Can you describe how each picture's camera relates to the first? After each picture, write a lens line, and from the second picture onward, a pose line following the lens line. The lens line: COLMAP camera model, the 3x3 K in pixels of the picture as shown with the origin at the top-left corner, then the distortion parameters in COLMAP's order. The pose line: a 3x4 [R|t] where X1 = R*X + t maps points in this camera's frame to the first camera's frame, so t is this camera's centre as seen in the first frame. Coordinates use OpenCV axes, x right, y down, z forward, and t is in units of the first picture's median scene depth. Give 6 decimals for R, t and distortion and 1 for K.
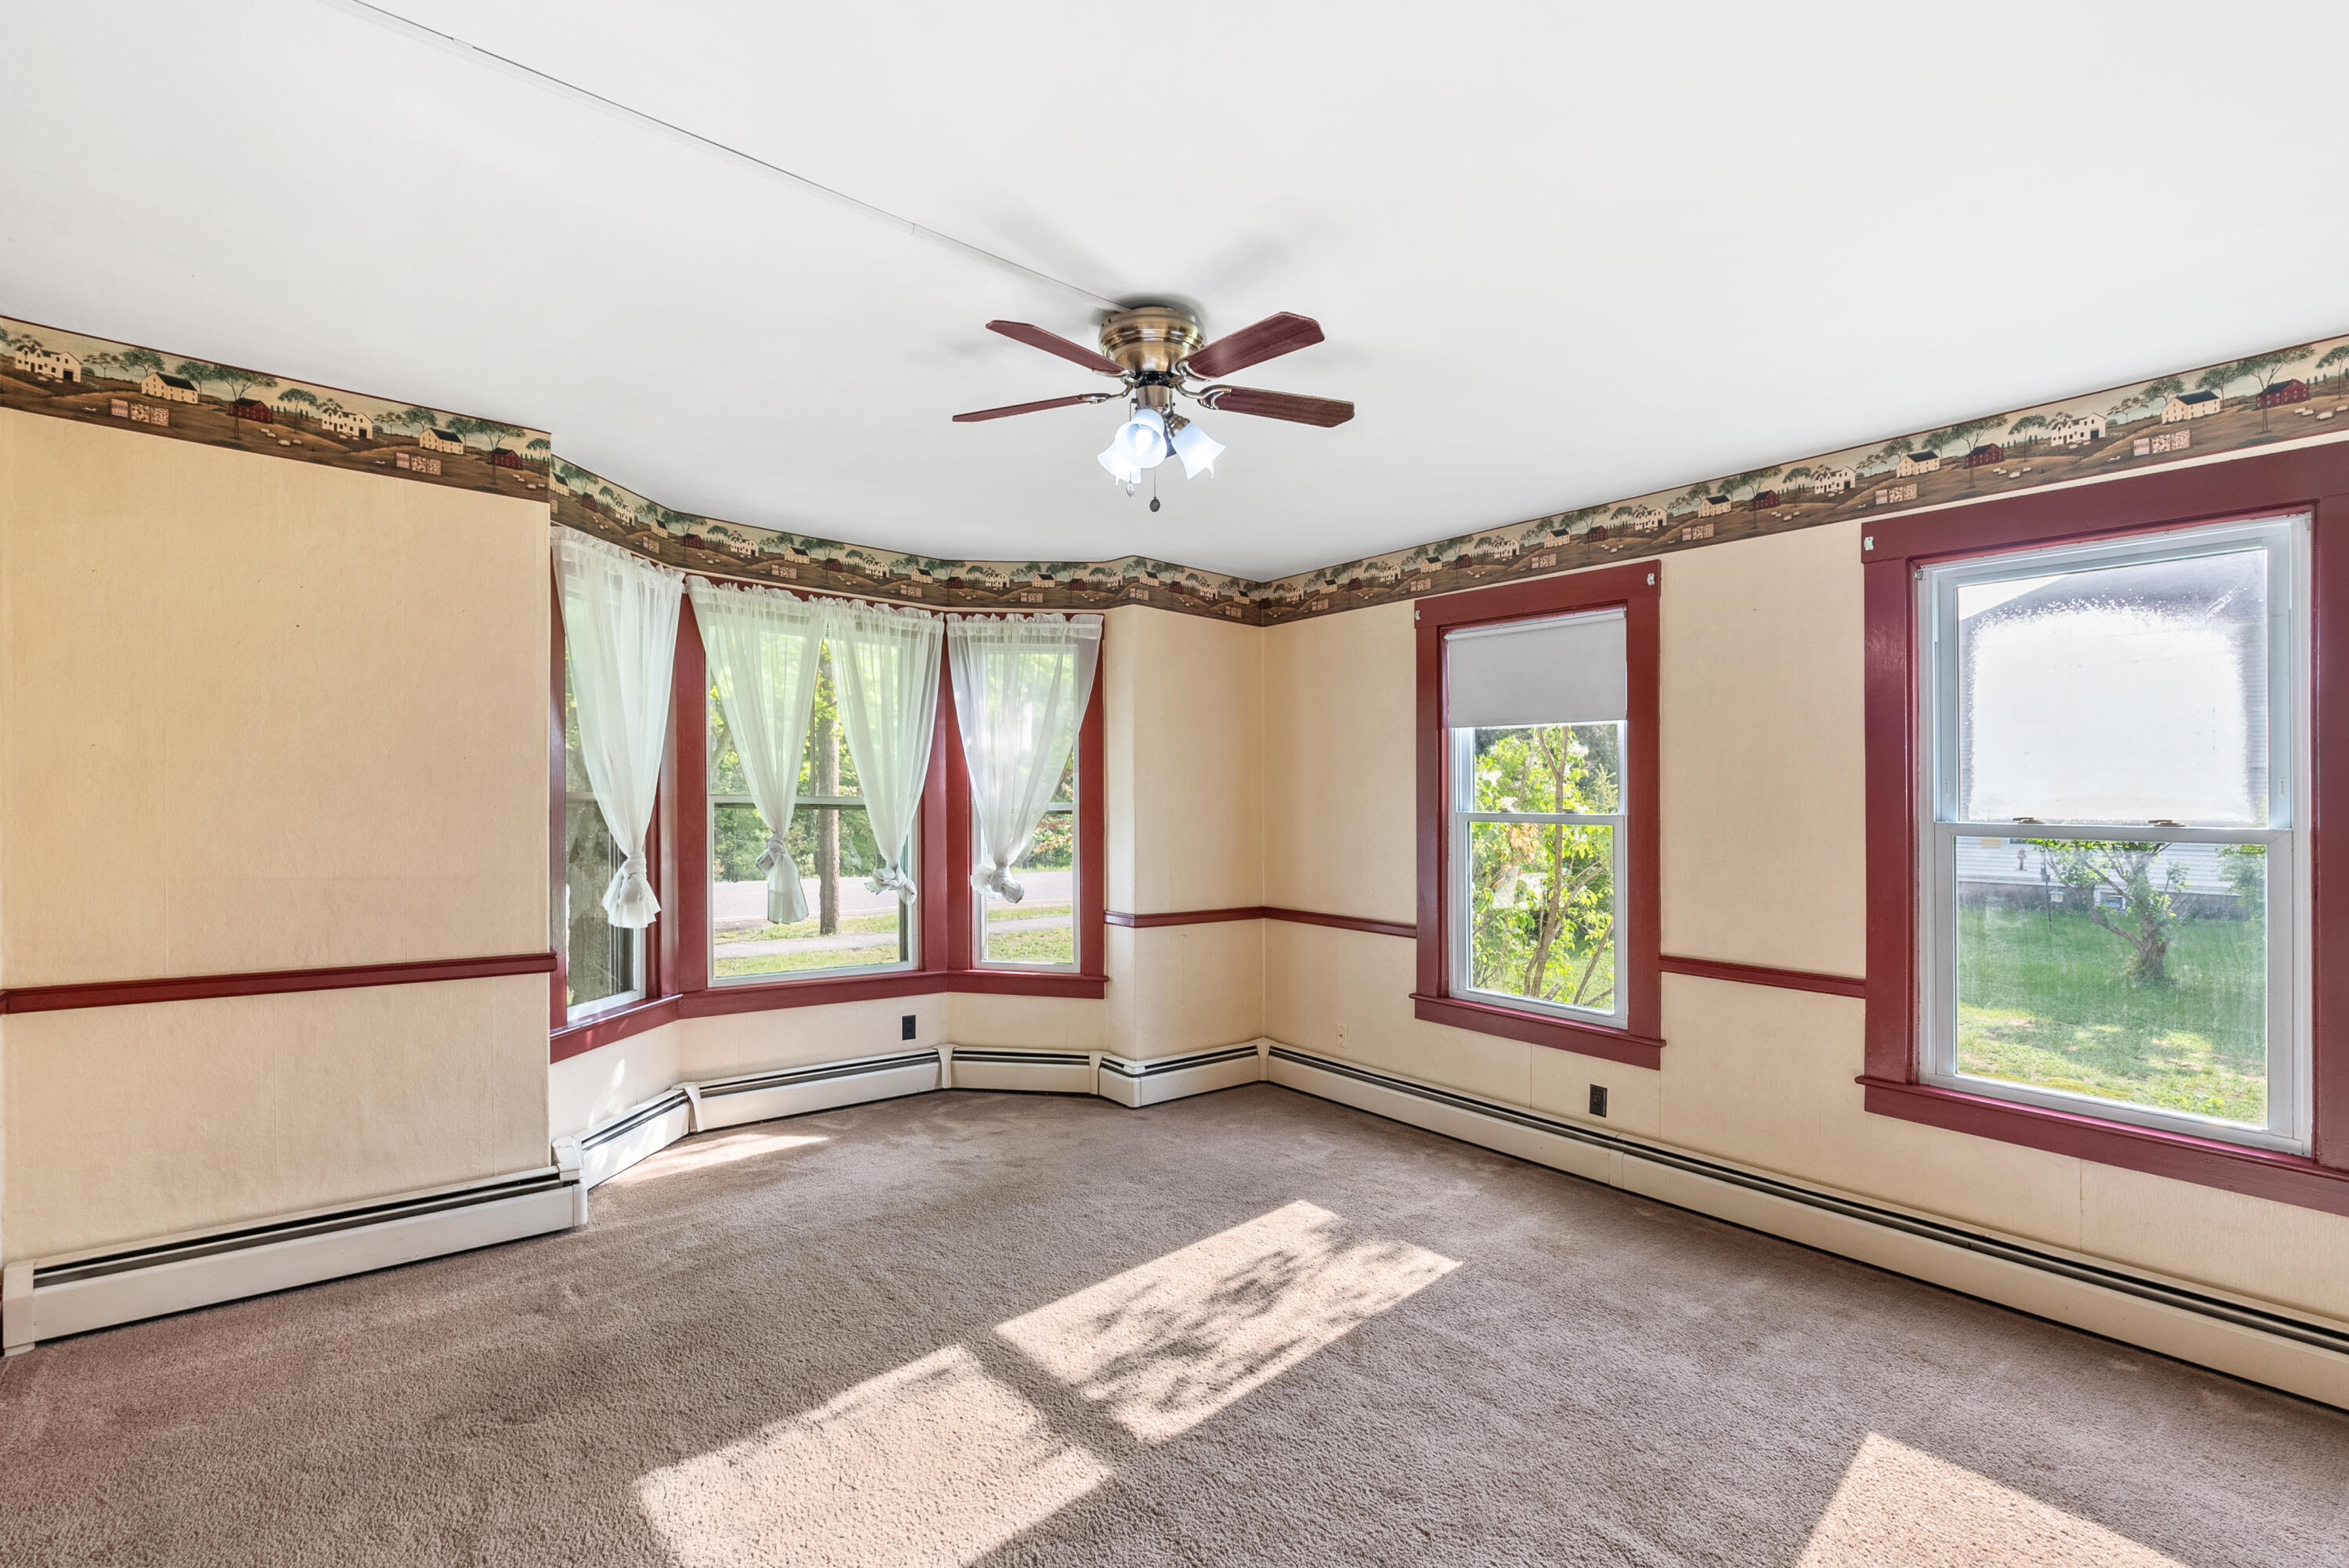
lens RADIAL K [[1047.3, 0, 1173.6], [0, 1047.3, 799.4], [0, 0, 1]] dist [-0.003897, 0.000729]
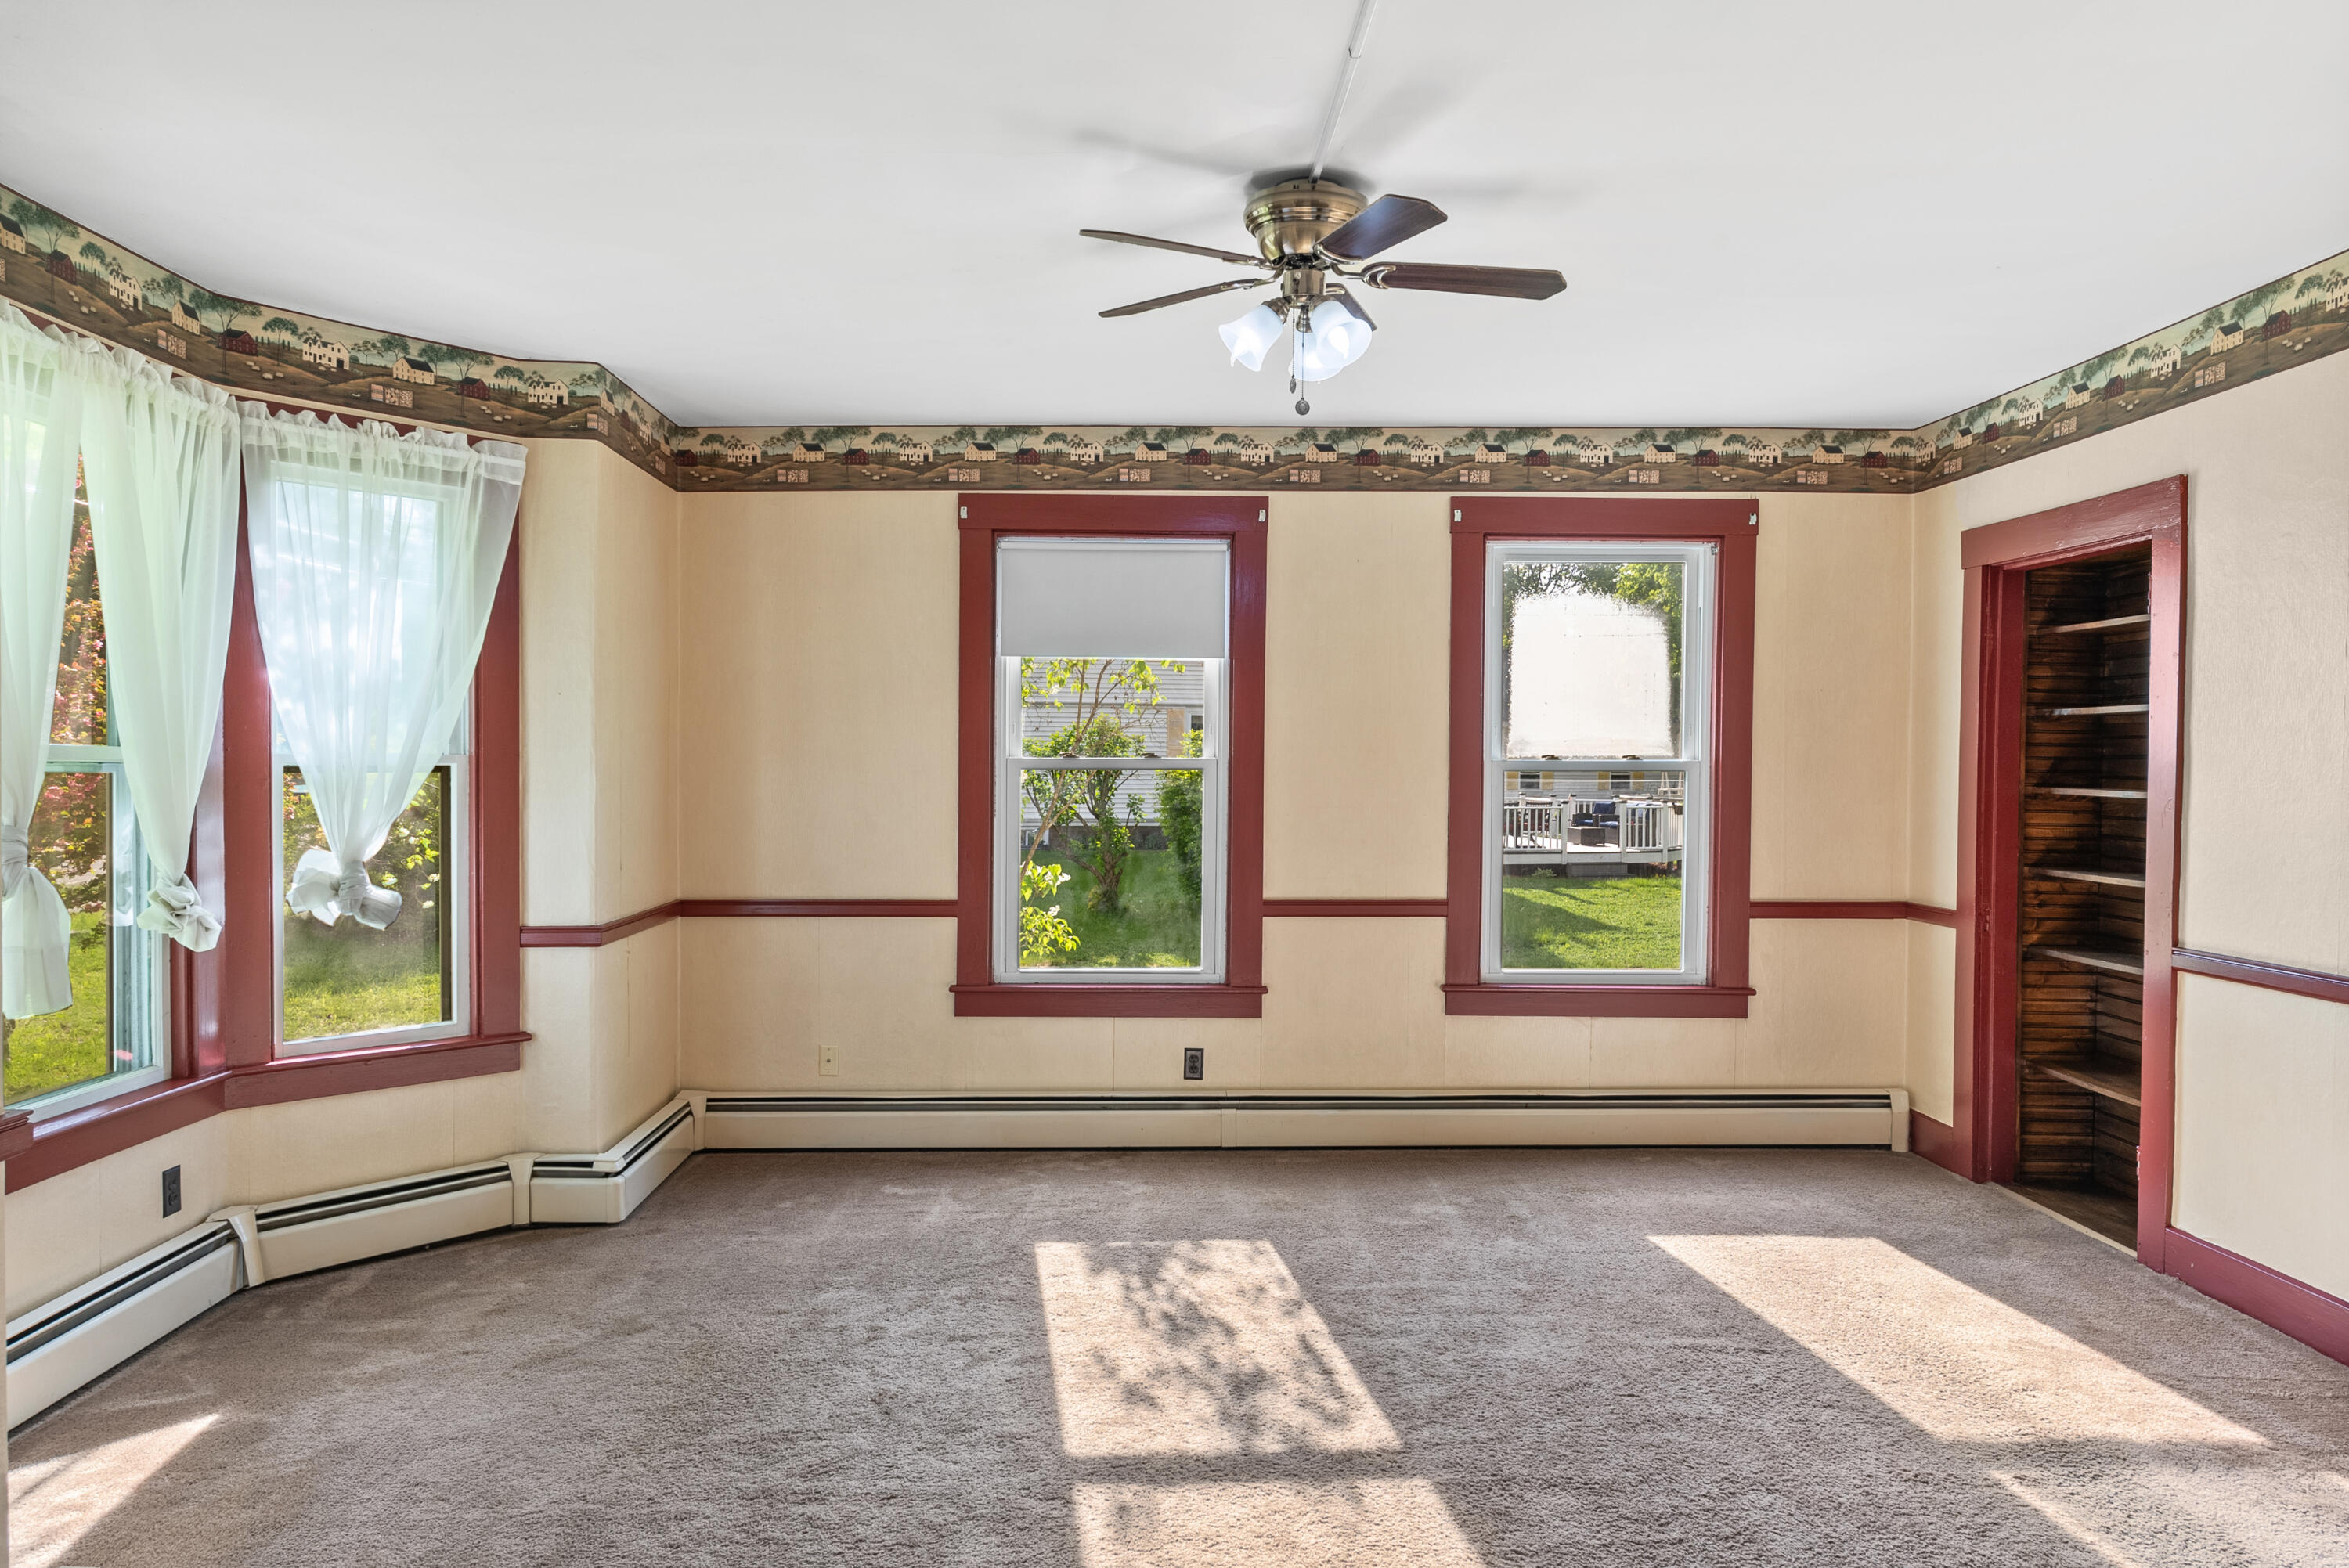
lens RADIAL K [[1486.9, 0, 1171.9], [0, 1486.9, 768.5], [0, 0, 1]] dist [0.006194, 0.003294]
pose [[0.617438, -0.021147, 0.786335, -0.657553], [0.004123, 0.999712, 0.023648, -0.007860], [-0.786608, -0.011359, 0.617348, 0.199538]]
